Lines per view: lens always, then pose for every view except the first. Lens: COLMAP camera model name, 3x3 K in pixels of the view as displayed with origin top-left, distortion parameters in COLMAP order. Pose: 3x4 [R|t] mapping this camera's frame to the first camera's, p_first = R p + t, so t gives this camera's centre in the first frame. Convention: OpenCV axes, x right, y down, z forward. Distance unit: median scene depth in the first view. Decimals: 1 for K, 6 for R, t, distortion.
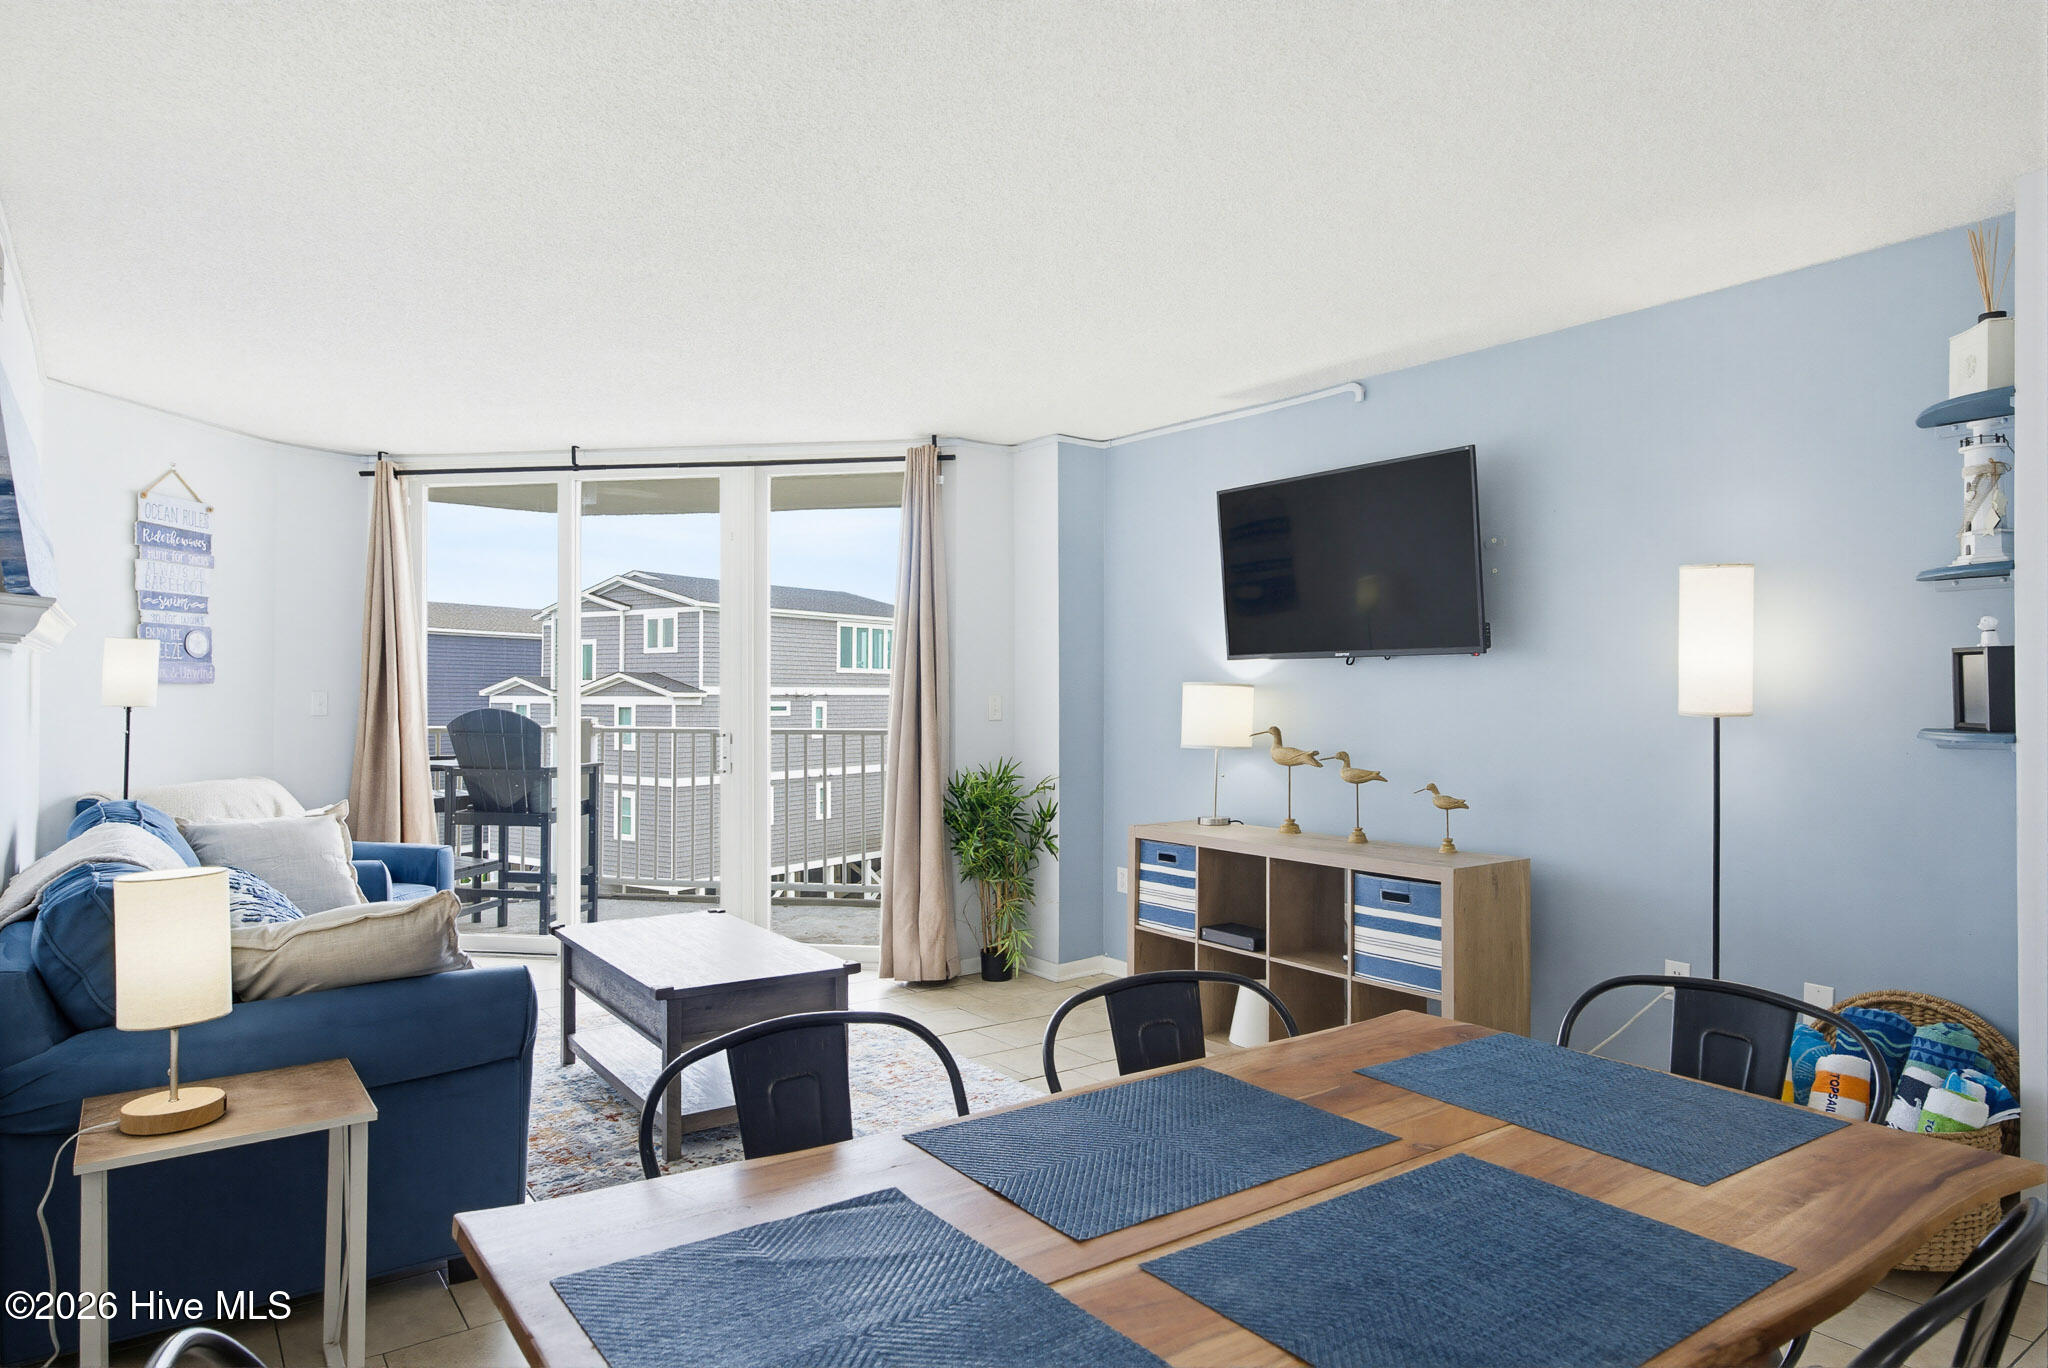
lens RADIAL K [[1220.1, 0, 1024.0], [0, 1220.1, 684.0], [0, 0, 1]] dist [-0.036894, 0.060467]
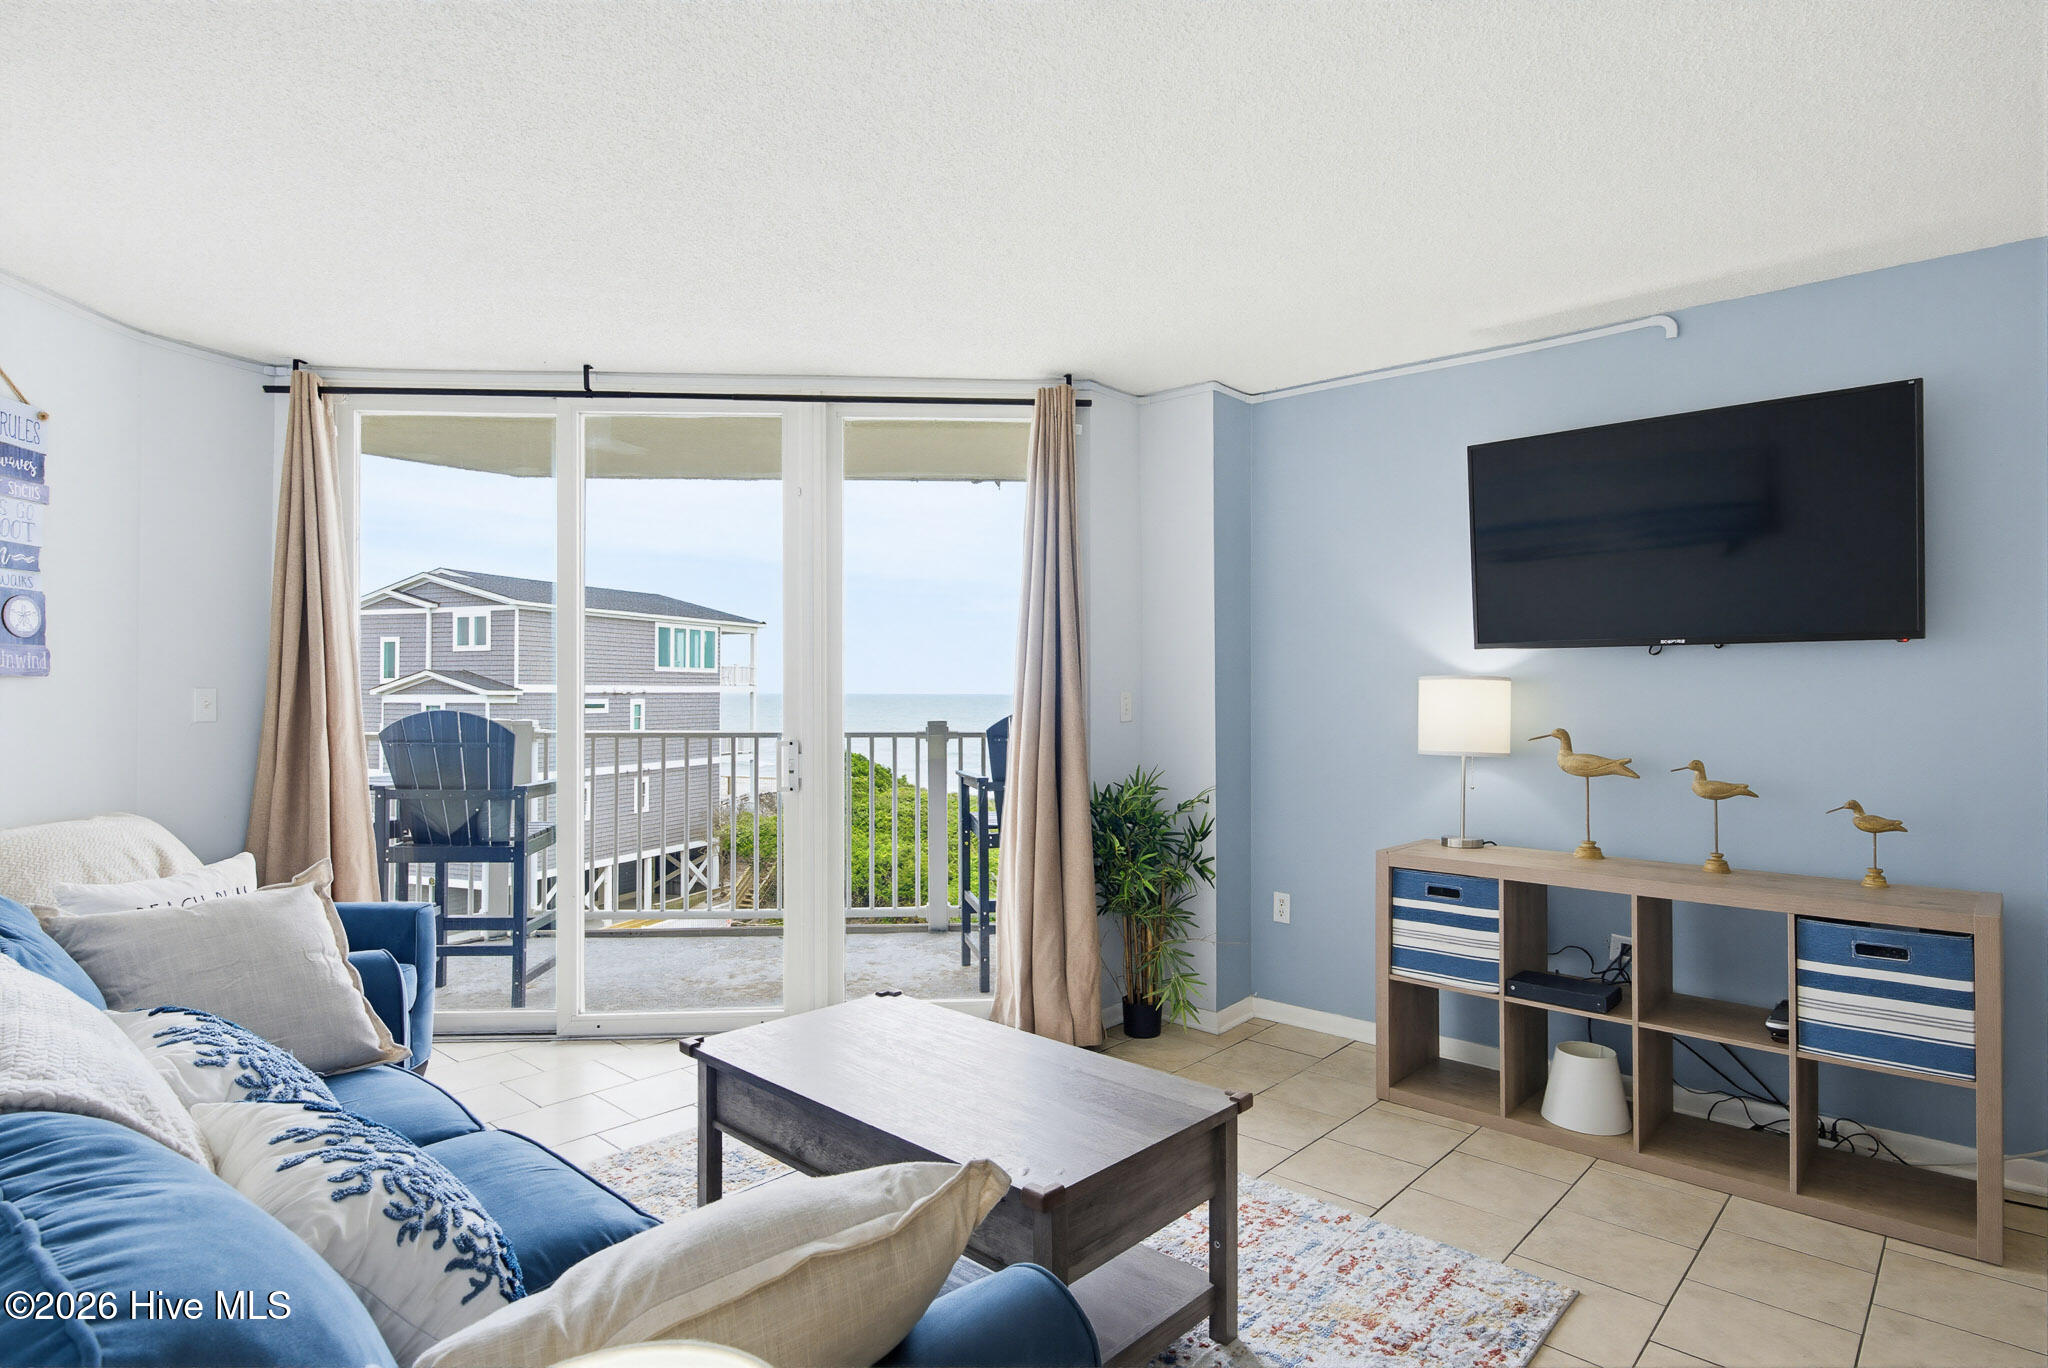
lens RADIAL K [[1081.5, 0, 1024.0], [0, 1081.5, 684.0], [0, 0, 1]] dist [0.002514, 0.001519]
pose [[0.979725, -0.000018, 0.200348, -0.264649], [-0.000237, 0.999999, 0.001248, 0.003136], [-0.200347, -0.001270, 0.979724, 0.311752]]
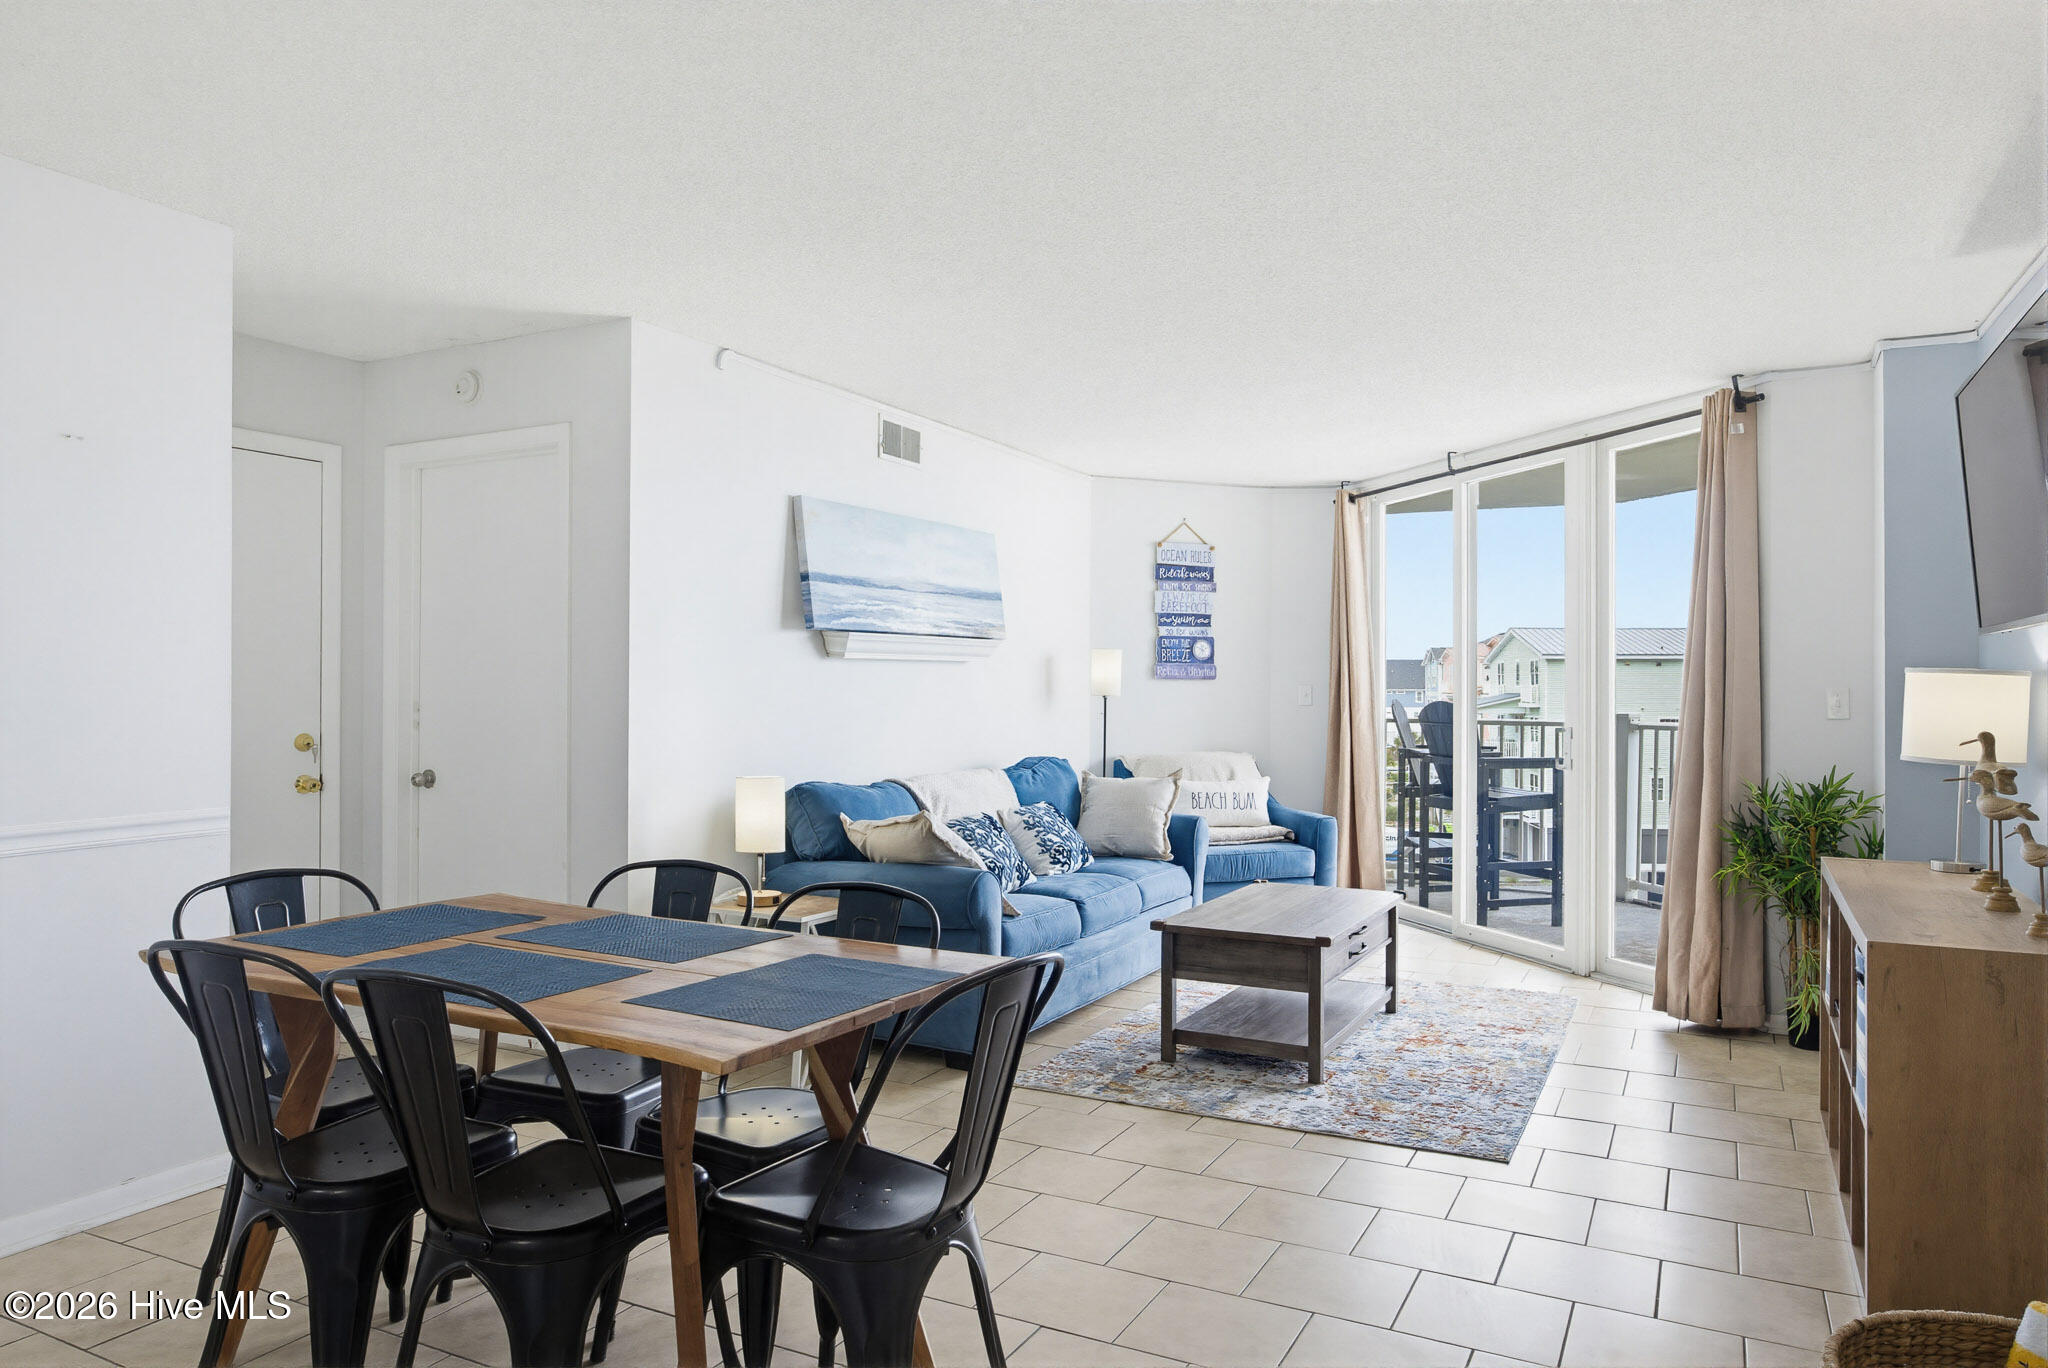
lens RADIAL K [[1333.3, 0, 1052.1], [0, 1333.3, 675.2], [0, 0, 1]] dist [-0.005501, 0.029021]
pose [[0.459620, -0.008931, -0.888071, 0.555057], [0.005852, 0.999958, -0.007028, 0.004748], [0.888096, -0.001967, 0.459654, 0.175386]]
